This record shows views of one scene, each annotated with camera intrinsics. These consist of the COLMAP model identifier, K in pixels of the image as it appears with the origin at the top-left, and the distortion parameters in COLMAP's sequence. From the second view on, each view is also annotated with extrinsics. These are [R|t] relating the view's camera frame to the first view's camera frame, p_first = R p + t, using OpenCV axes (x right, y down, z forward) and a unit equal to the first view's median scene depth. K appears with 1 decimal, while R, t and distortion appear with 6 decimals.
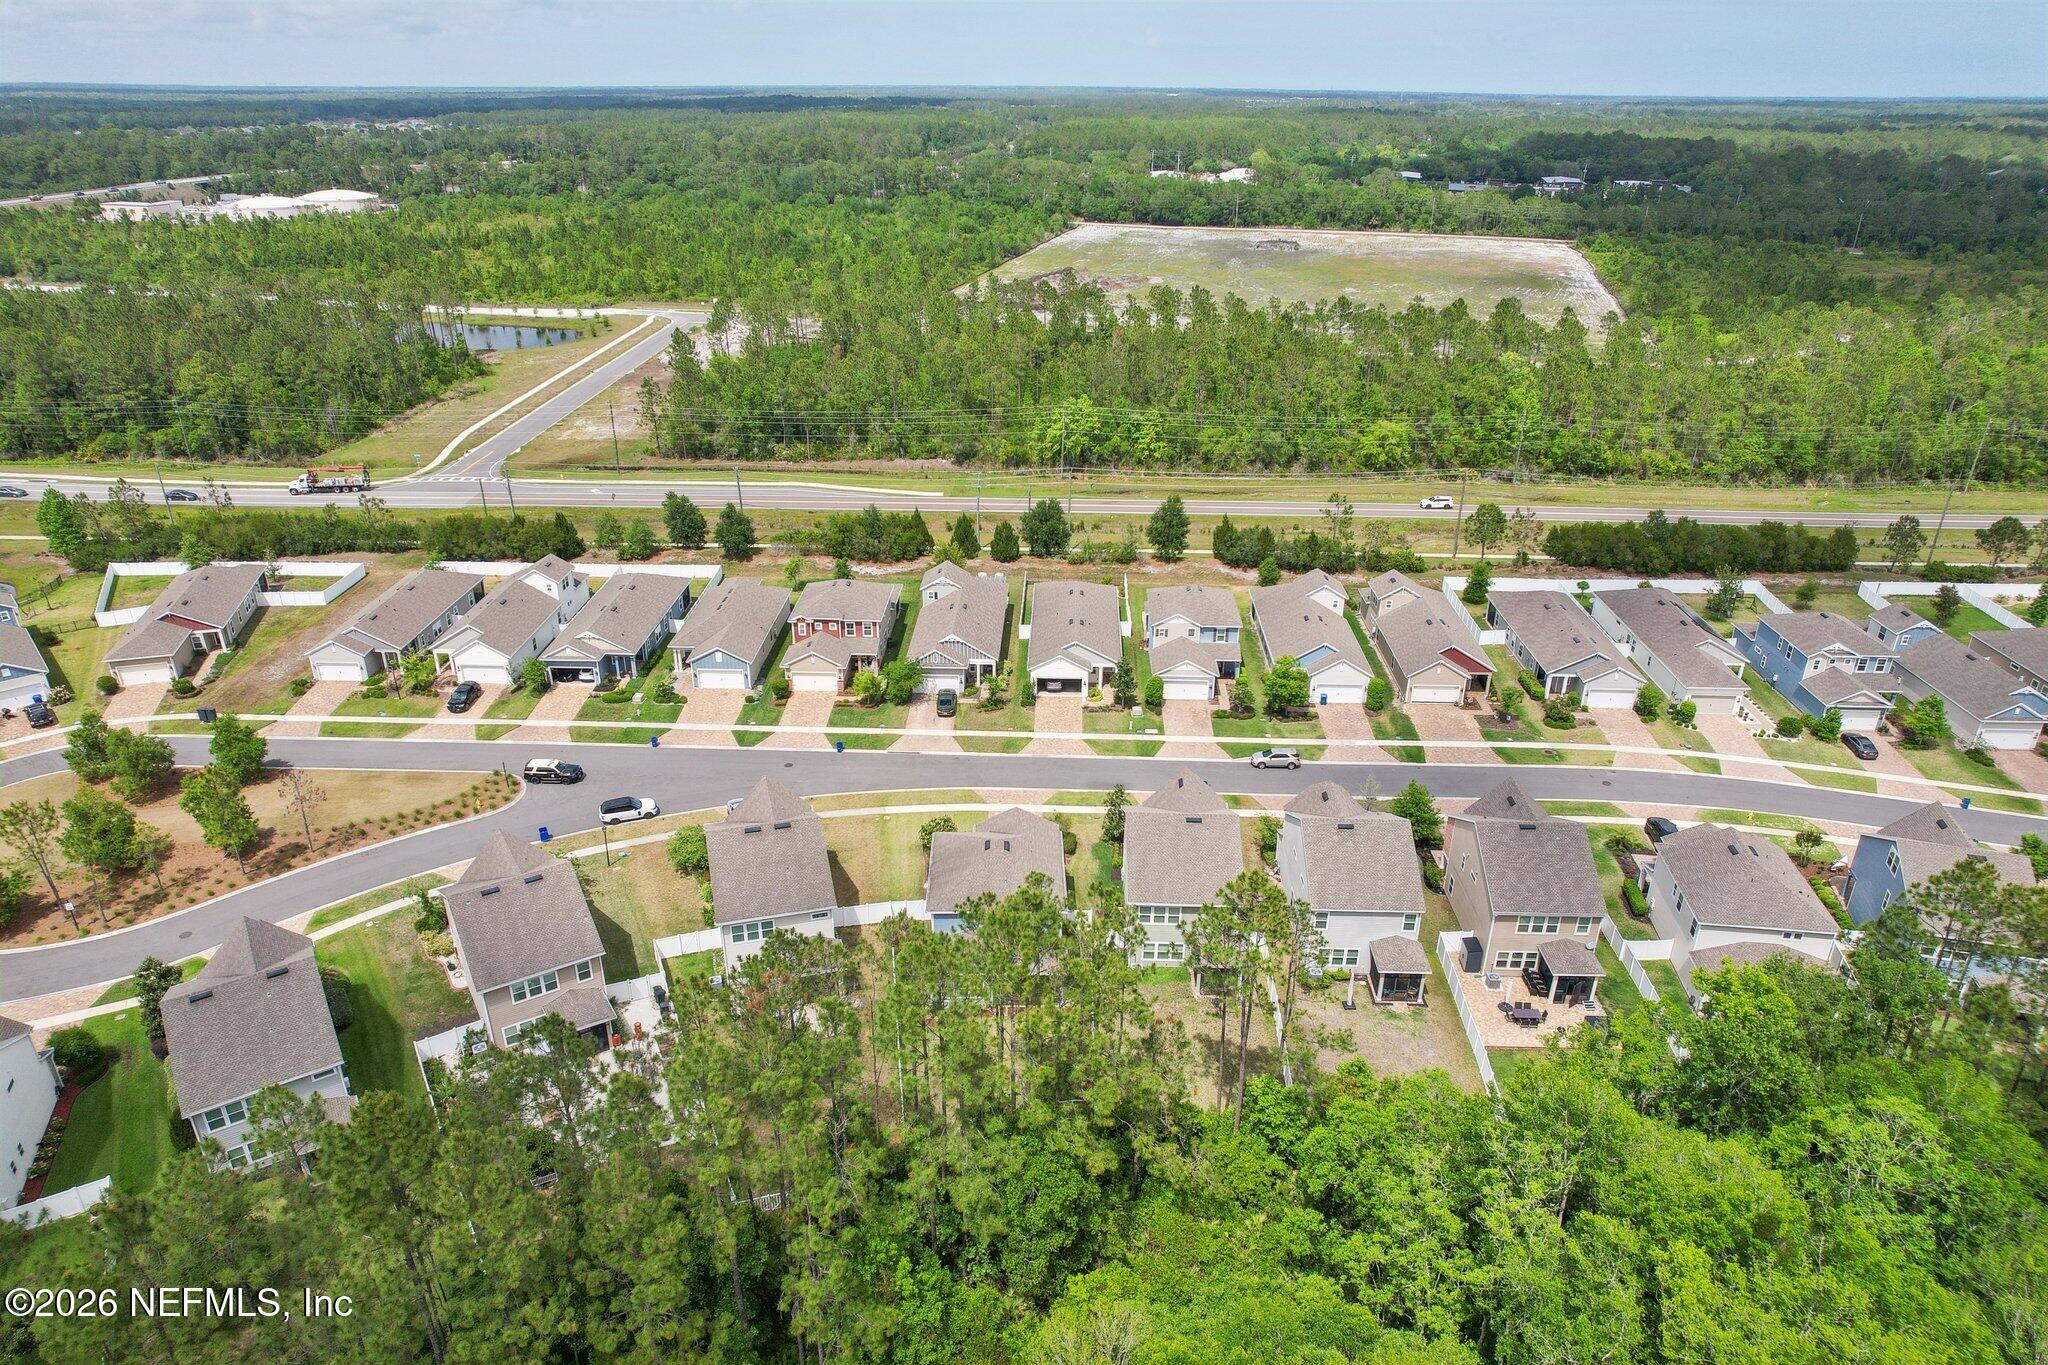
lens RADIAL K [[1310.9, 0, 1024.0], [0, 1310.9, 682.5], [0, 0, 1]] dist [-0.080059, 0.075518]
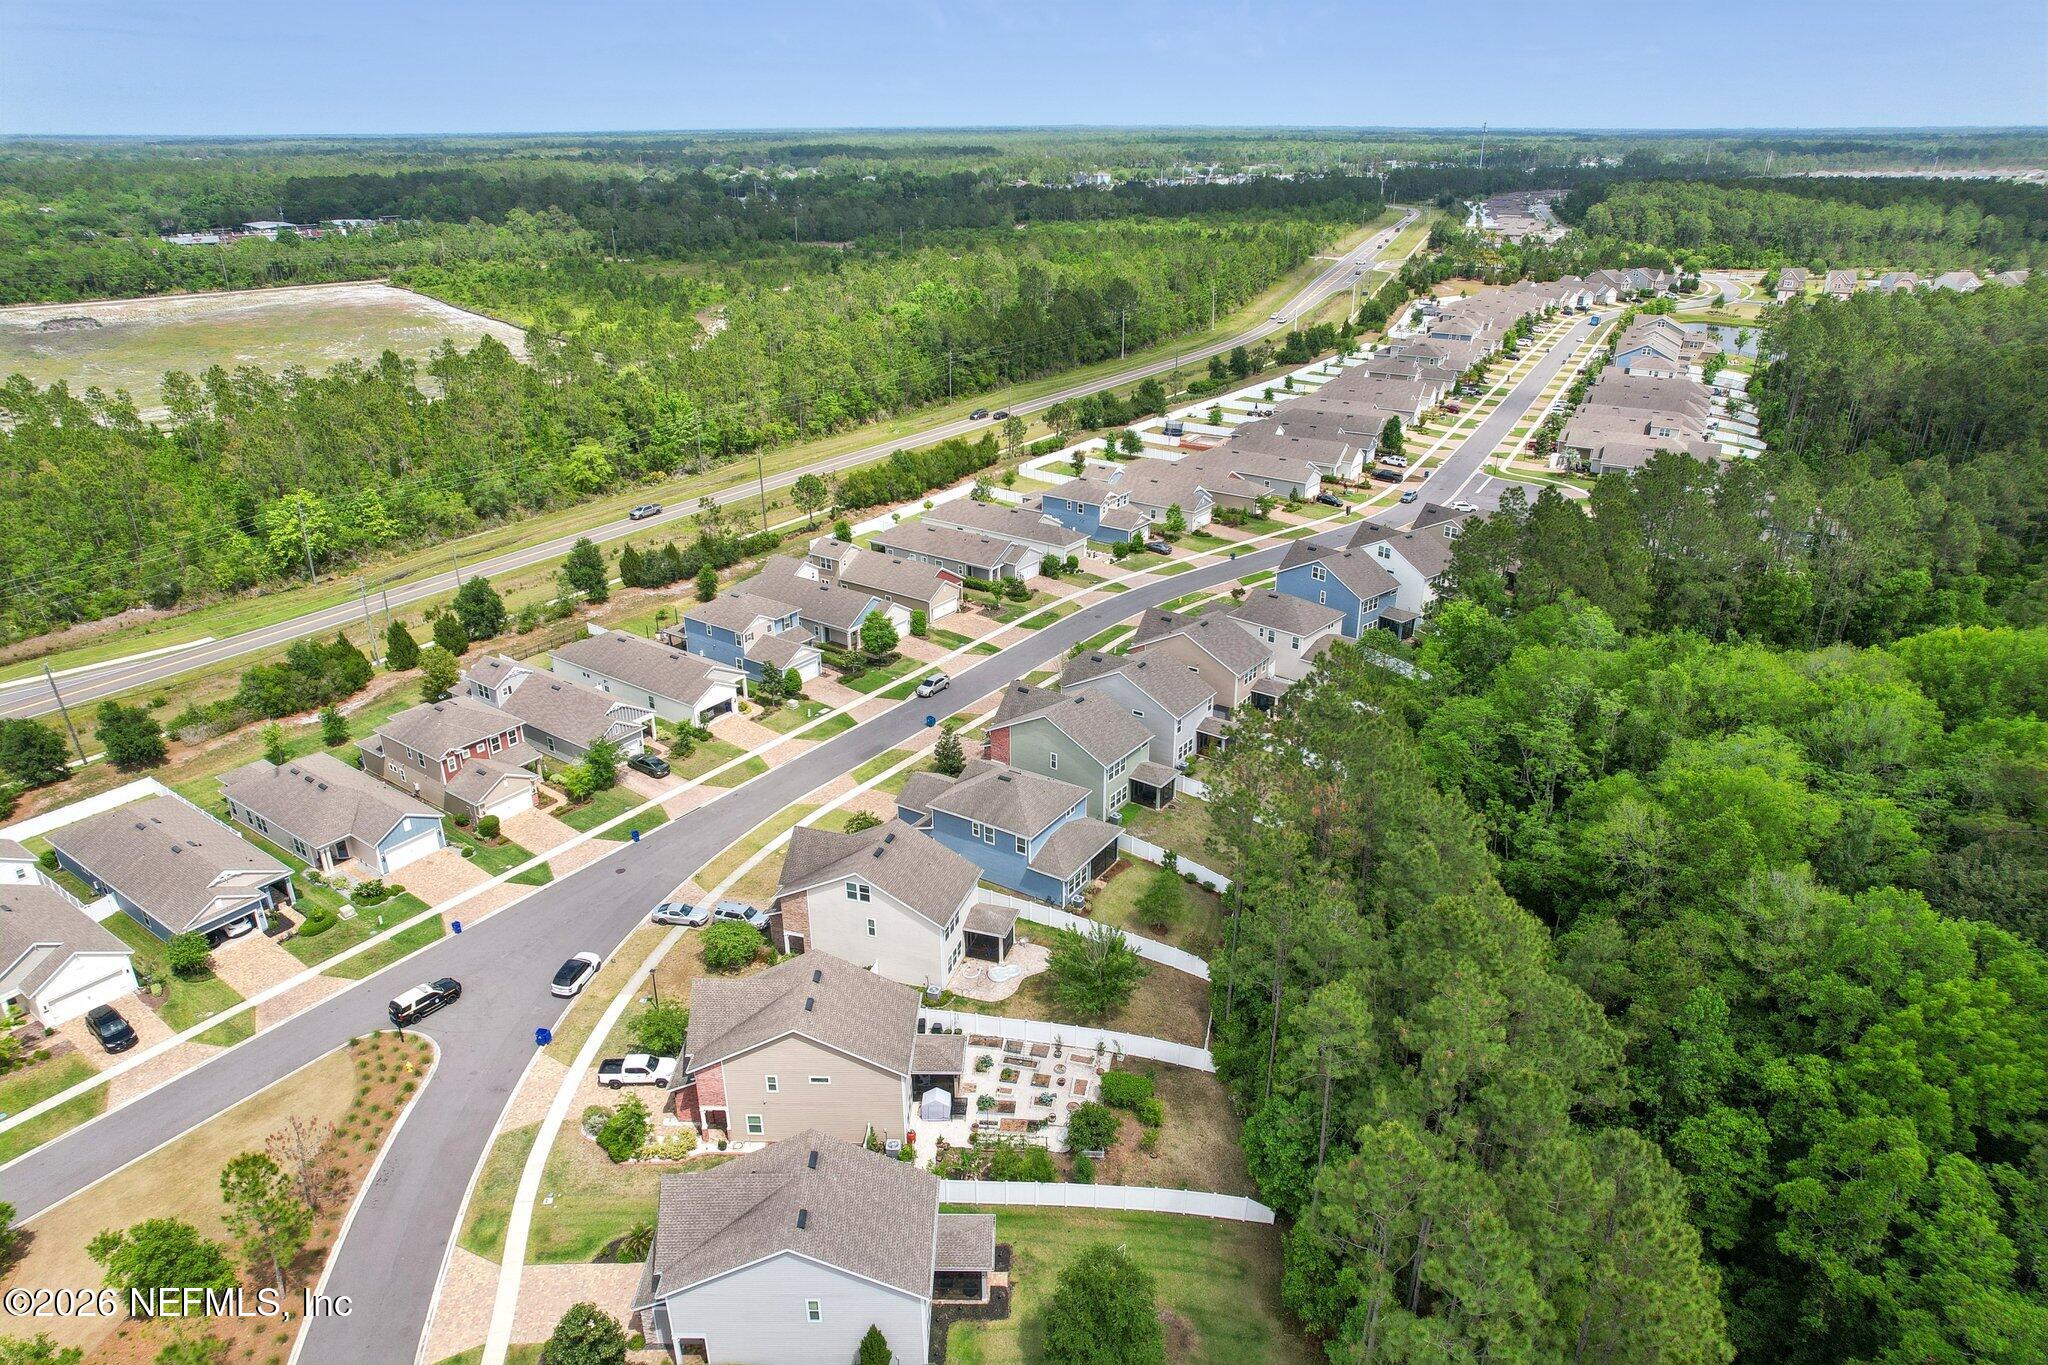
lens RADIAL K [[1310.9, 0, 1024.0], [0, 1310.9, 682.5], [0, 0, 1]] dist [-0.080059, 0.075518]
pose [[0.553366, -0.338547, 0.761033, -0.608044], [0.357655, 0.921732, 0.149975, -0.085327], [-0.752243, 0.189196, 0.631138, 0.165567]]
